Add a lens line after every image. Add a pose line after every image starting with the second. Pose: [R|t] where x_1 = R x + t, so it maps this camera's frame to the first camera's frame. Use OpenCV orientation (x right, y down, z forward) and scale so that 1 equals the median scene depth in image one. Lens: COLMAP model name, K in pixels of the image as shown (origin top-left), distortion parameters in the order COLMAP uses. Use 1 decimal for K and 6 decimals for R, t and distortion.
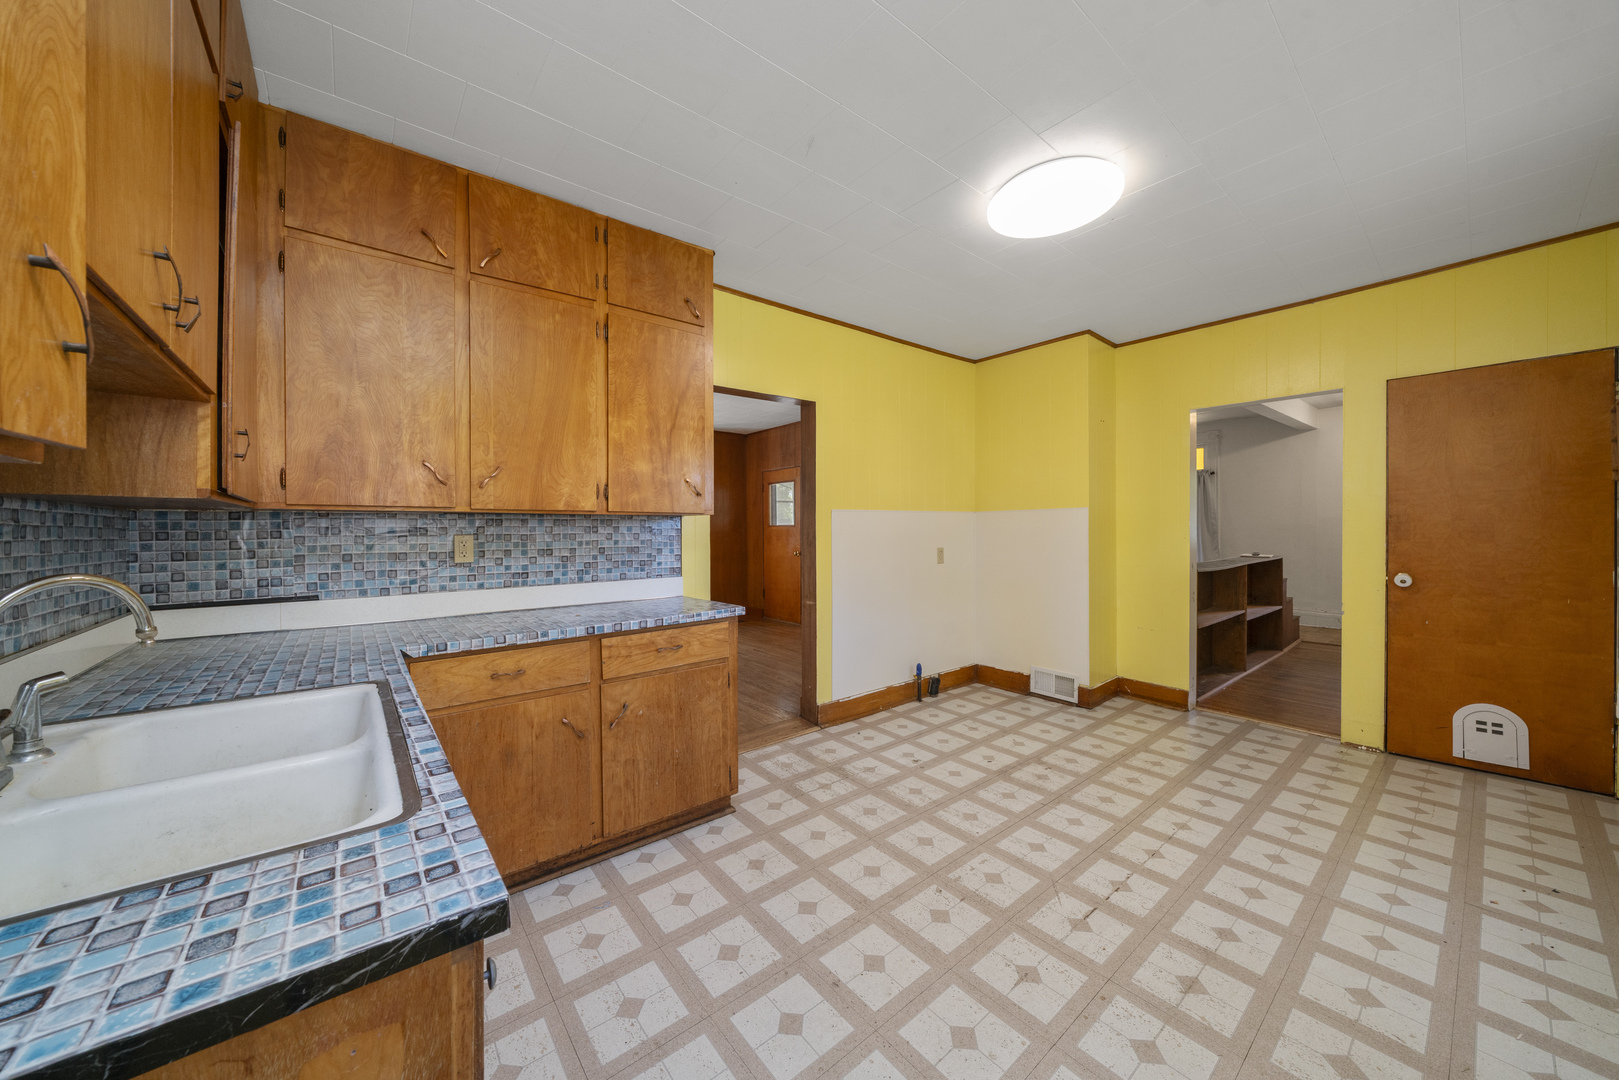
lens RADIAL K [[562.1, 0, 765.4], [0, 562.1, 534.7], [0, 0, 1]] dist [-0.004816, -0.000264]
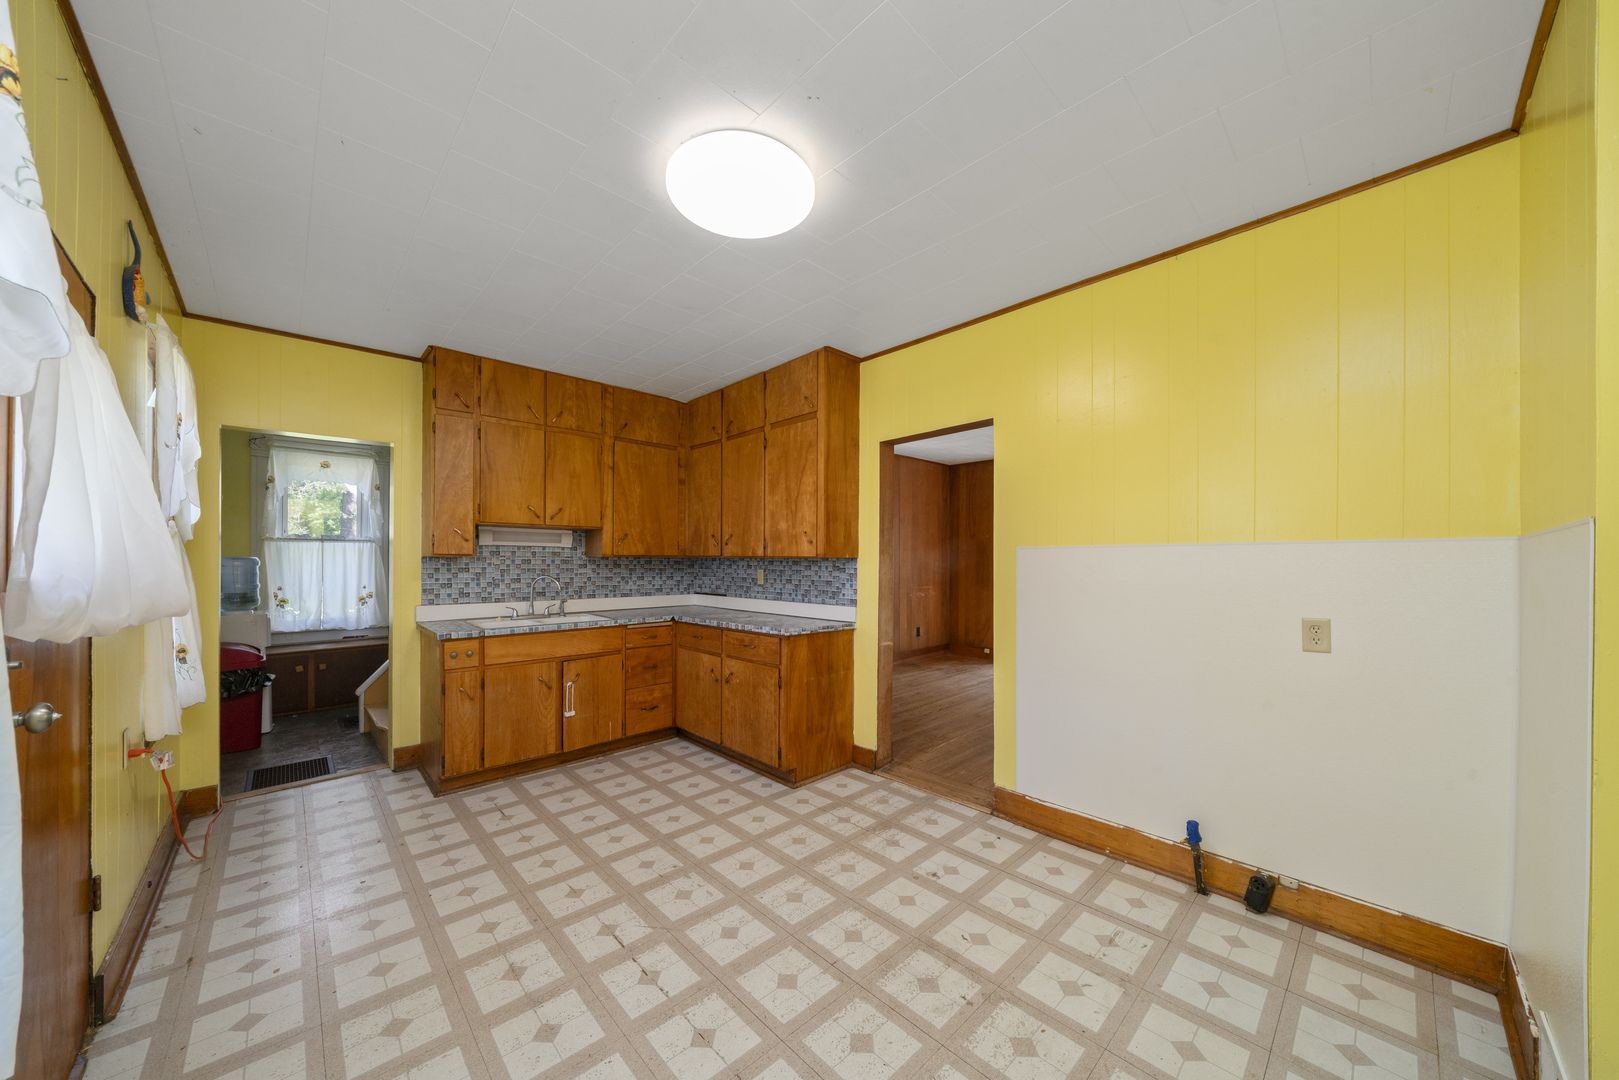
lens RADIAL K [[562.1, 0, 841.1], [0, 562.1, 565.2], [0, 0, 1]] dist [-0.004816, -0.000264]
pose [[0.132546, 0.012684, -0.991096, 1.166558], [-0.015481, 0.999823, 0.010725, -0.032661], [0.991056, 0.013922, 0.132719, 0.884022]]
